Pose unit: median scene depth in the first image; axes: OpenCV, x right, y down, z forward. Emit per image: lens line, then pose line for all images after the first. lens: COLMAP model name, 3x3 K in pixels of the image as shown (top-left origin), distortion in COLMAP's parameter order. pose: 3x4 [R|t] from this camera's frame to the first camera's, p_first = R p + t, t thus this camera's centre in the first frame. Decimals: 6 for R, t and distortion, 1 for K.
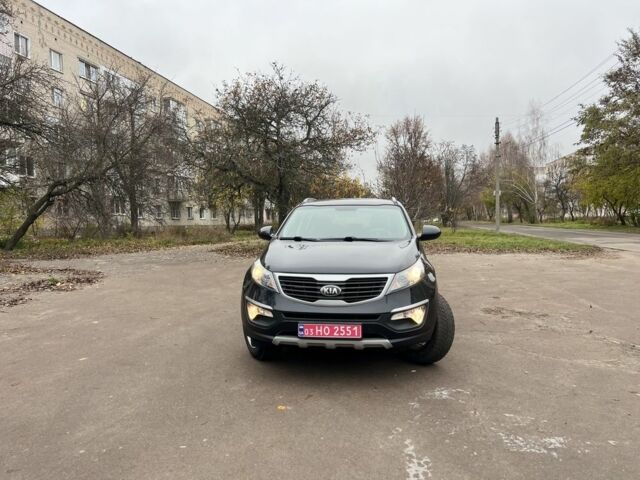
lens RADIAL K [[473.5, 0, 321.7], [0, 473.5, 242.4], [0, 0, 1]] dist [0.051674, -0.059622]
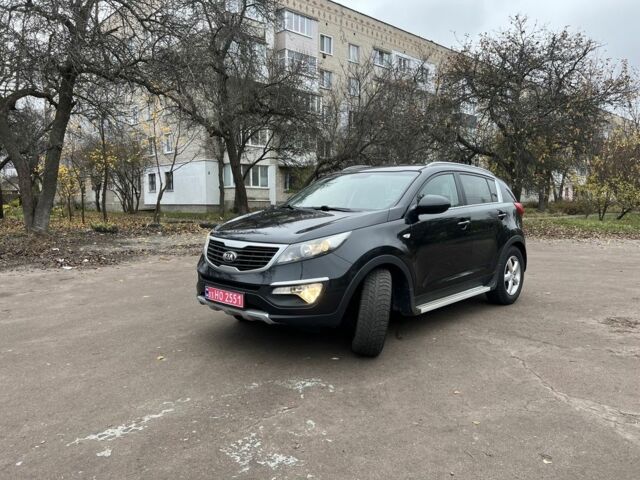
lens RADIAL K [[473.0, 0, 320.0], [0, 473.0, 240.0], [0, 0, 1]] dist [0.055343, -0.062464]
pose [[0.808833, 0.067071, -0.584201, 0.719234], [-0.041264, 0.997499, 0.057390, 0.002462], [0.586589, -0.022312, 0.809578, 0.298345]]
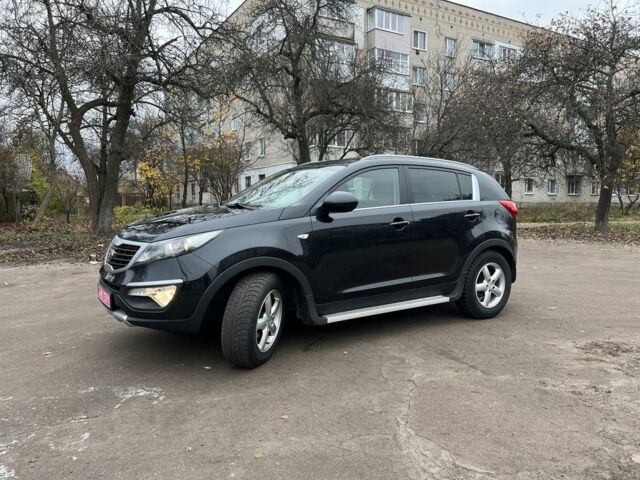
lens RADIAL K [[473.5, 0, 321.7], [0, 473.5, 242.4], [0, 0, 1]] dist [0.051674, -0.059622]
pose [[0.659483, 0.081398, -0.747300, 0.982676], [-0.045513, 0.996620, 0.068389, -0.008110], [0.750340, -0.011089, 0.660959, 0.656666]]
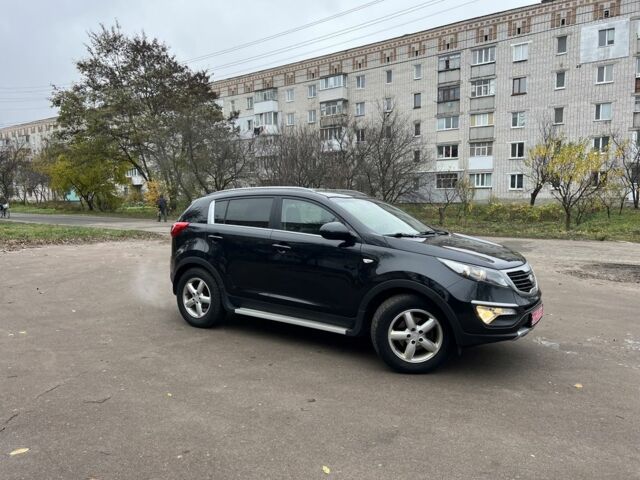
lens RADIAL K [[473.5, 0, 321.7], [0, 473.5, 242.4], [0, 0, 1]] dist [0.051674, -0.059622]
pose [[0.452209, -0.061447, 0.889793, -1.166055], [0.031454, 0.998102, 0.052941, -0.059885], [-0.891357, 0.004047, 0.453284, 0.896234]]
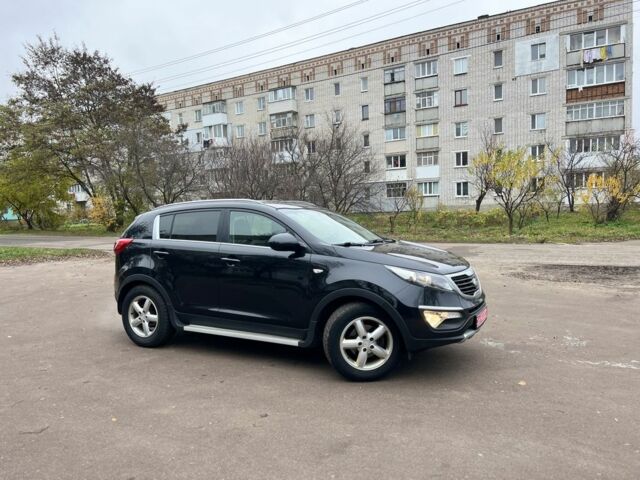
lens RADIAL K [[473.5, 0, 321.7], [0, 473.5, 242.4], [0, 0, 1]] dist [0.051674, -0.059622]
pose [[0.363634, -0.054319, 0.929957, -1.159470], [0.061838, 0.997504, 0.034084, -0.058958], [-0.929487, 0.045113, 0.366086, 0.883993]]
